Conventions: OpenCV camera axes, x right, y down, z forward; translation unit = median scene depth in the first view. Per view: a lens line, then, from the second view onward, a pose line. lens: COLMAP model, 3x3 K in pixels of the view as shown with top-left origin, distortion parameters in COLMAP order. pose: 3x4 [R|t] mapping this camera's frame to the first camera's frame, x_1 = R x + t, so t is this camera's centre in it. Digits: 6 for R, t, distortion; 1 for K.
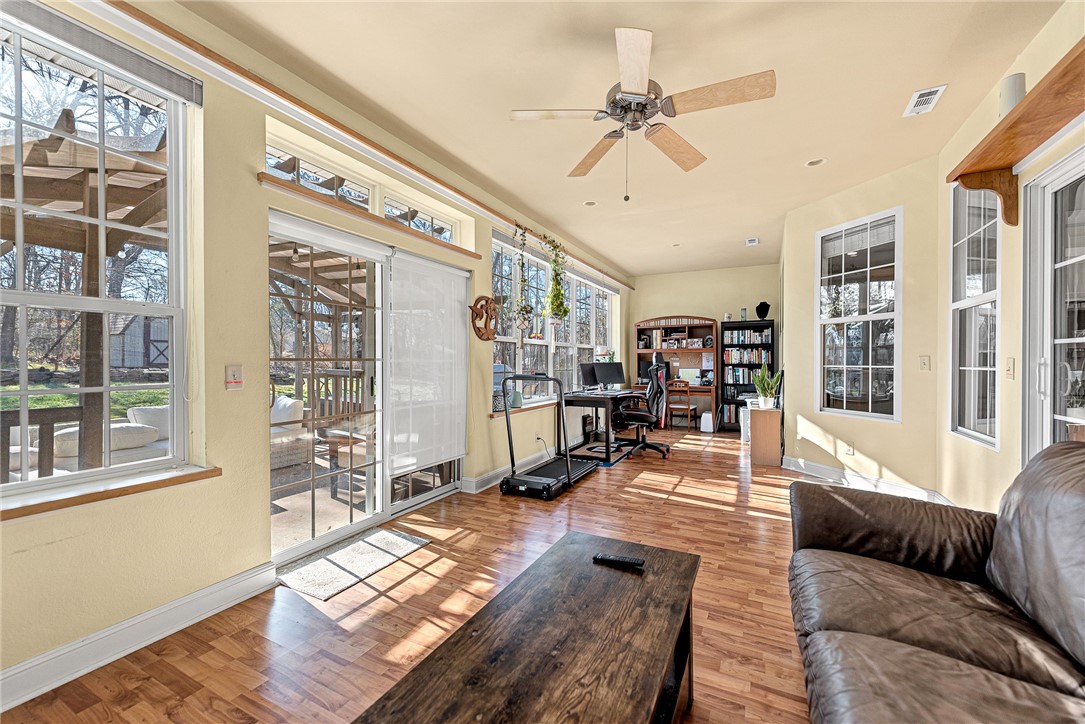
lens RADIAL K [[429.2, 0, 536.7], [0, 429.2, 362.3], [0, 0, 1]] dist [0.004290, -0.000052]
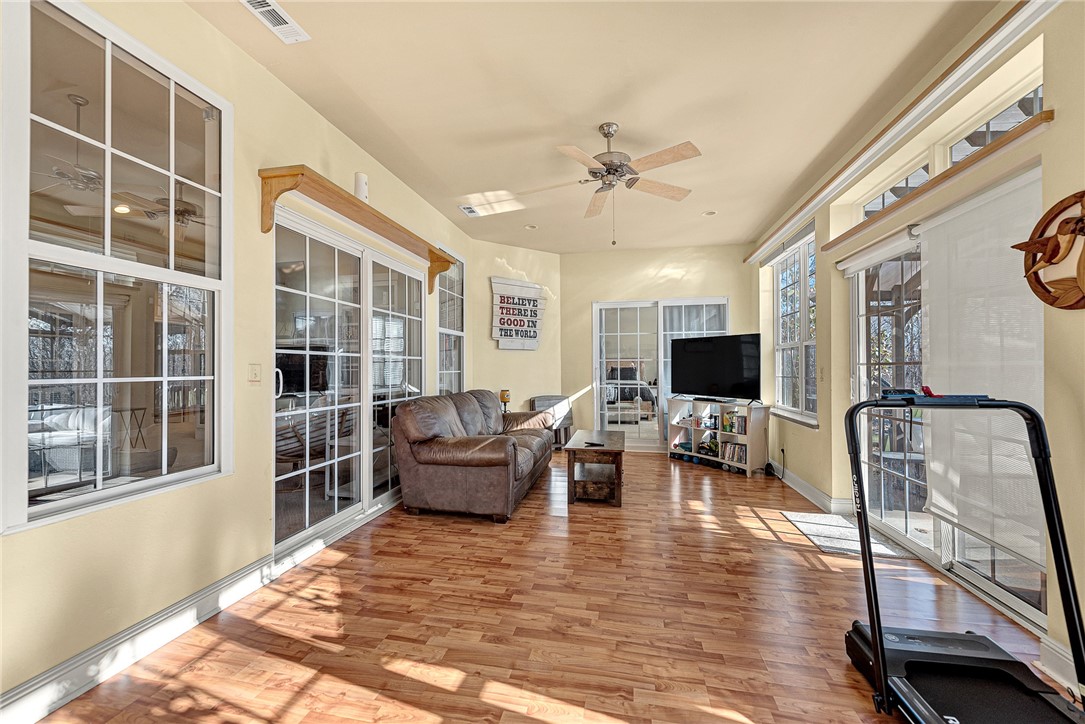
lens RADIAL K [[429.2, 0, 541.5], [0, 429.2, 363.9], [0, 0, 1]] dist [0.004290, -0.000052]
pose [[-0.959067, 0.001397, -0.283177, 0.627125], [0.003612, 0.999967, -0.007301, -0.000235], [0.283157, -0.008025, -0.959040, 1.727780]]
